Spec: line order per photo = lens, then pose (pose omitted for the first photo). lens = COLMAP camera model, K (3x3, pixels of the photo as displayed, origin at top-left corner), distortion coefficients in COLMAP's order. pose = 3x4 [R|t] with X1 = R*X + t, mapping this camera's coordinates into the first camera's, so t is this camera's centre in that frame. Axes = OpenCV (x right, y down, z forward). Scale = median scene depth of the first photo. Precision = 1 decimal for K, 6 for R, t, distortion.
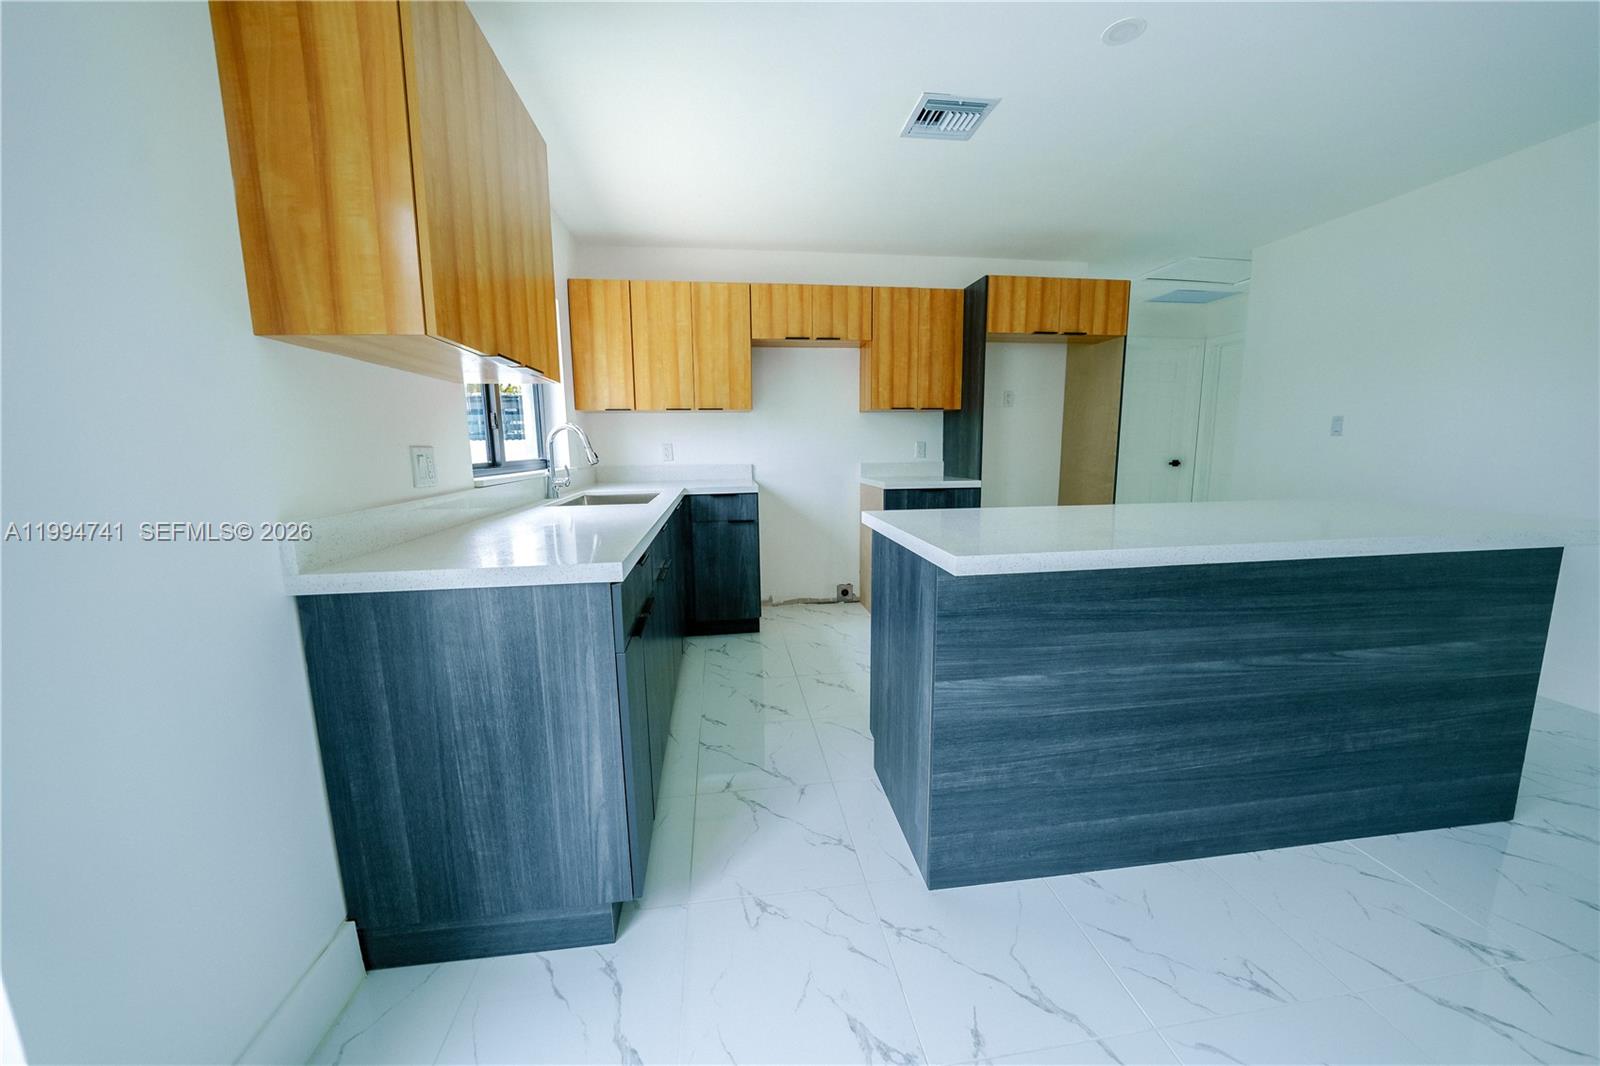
lens RADIAL K [[562.2, 0, 794.2], [0, 562.2, 533.1], [0, 0, 1]] dist [-0.027777, 0.007129]
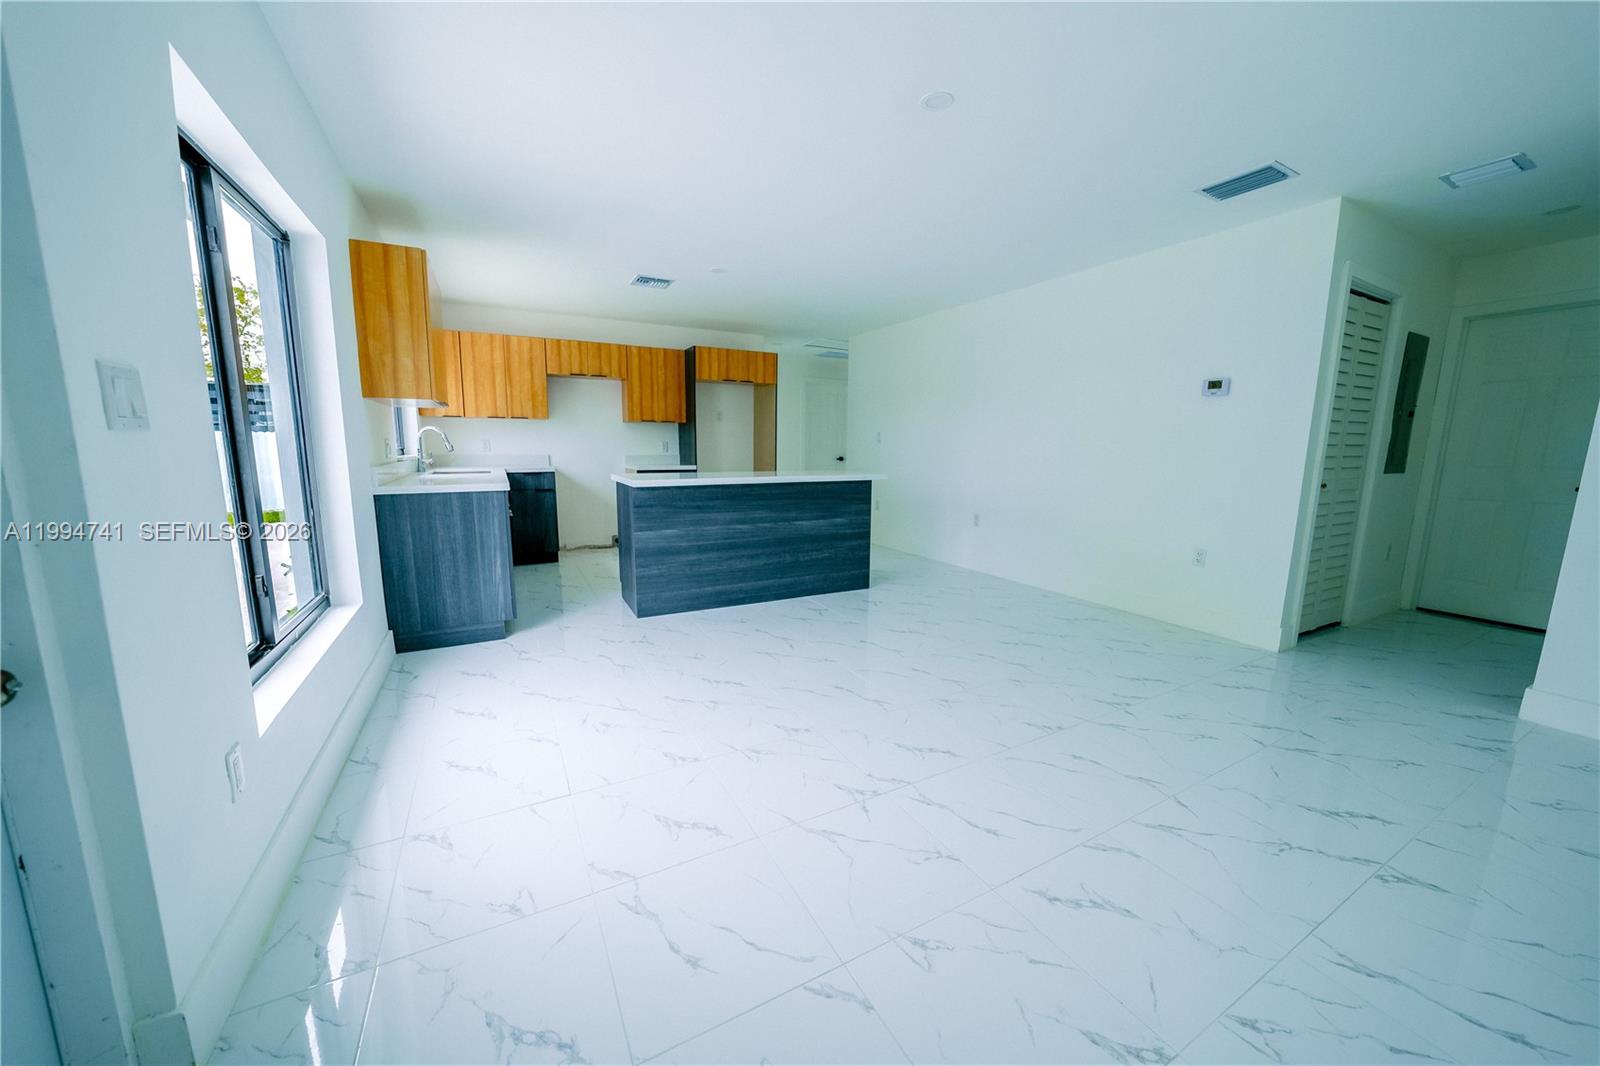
lens RADIAL K [[562.2, 0, 794.2], [0, 562.2, 533.1], [0, 0, 1]] dist [-0.027777, 0.007129]
pose [[0.937304, -0.032972, 0.346949, 0.016204], [0.033000, 0.999438, 0.005829, 0.114527], [-0.346947, 0.005986, 0.937866, -0.720538]]
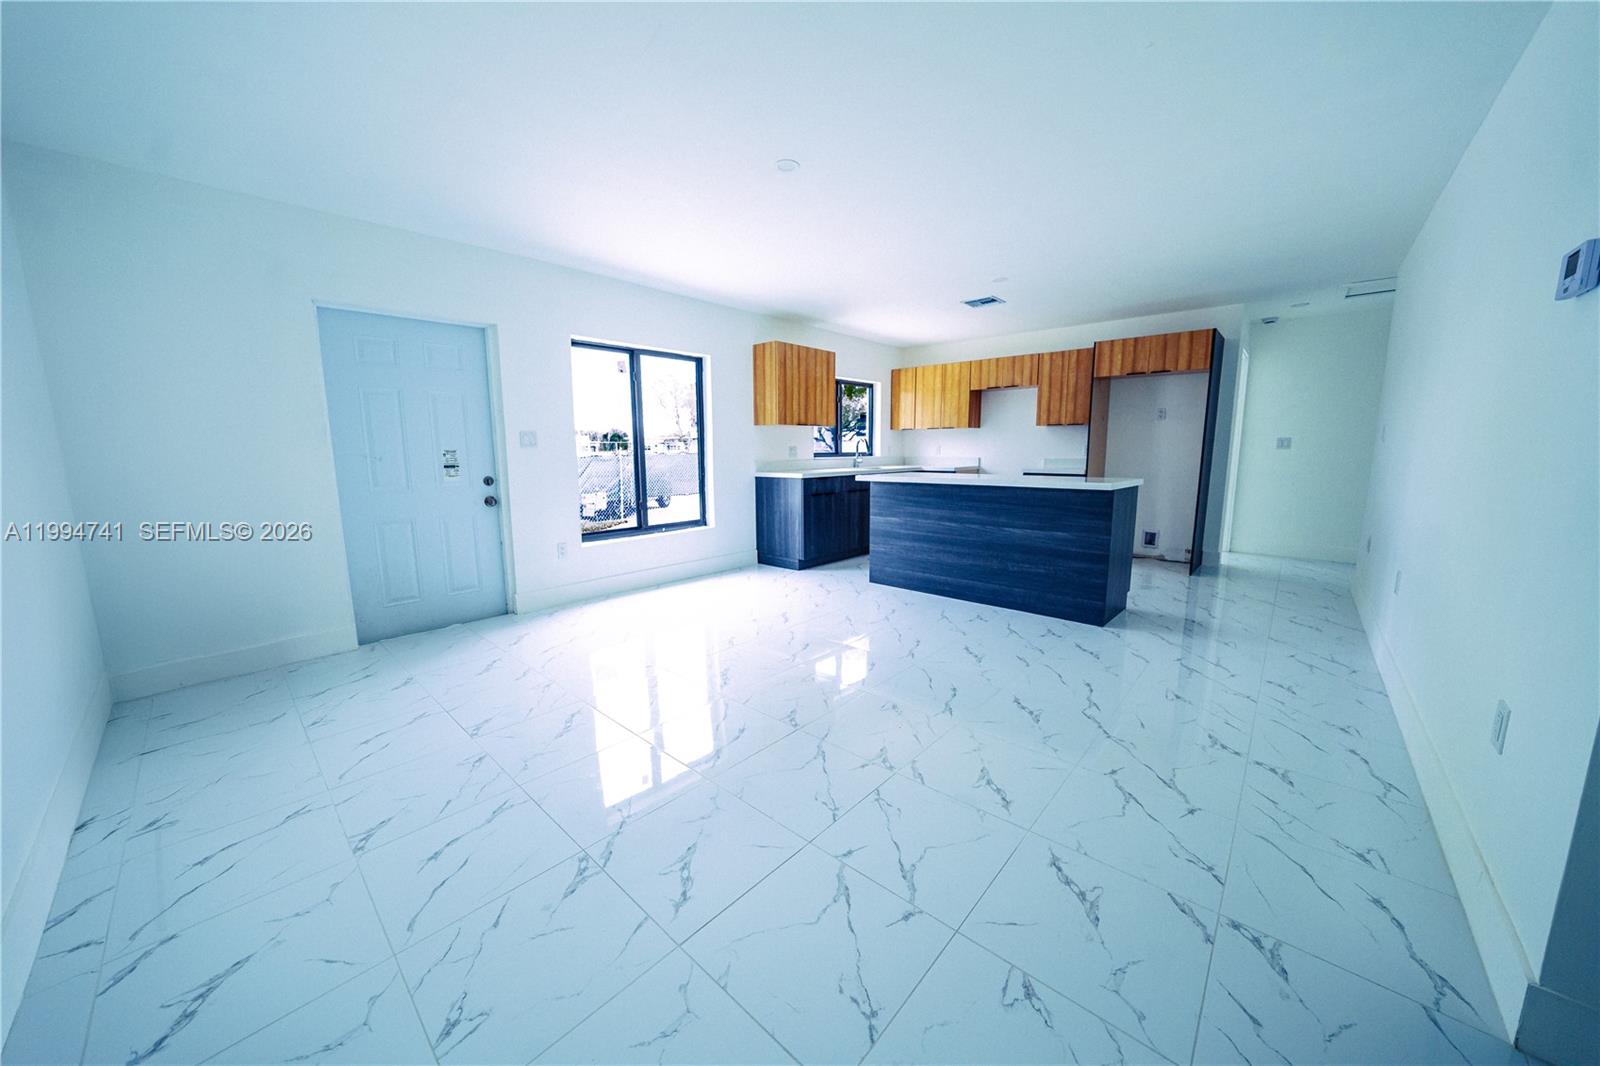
lens RADIAL K [[562.2, 0, 794.2], [0, 562.2, 533.1], [0, 0, 1]] dist [-0.027777, 0.007129]
pose [[0.639772, 0.122695, -0.758708, 1.069850], [-0.120592, 0.990973, 0.058569, 0.092159], [0.759045, 0.054023, 0.648793, -0.661584]]
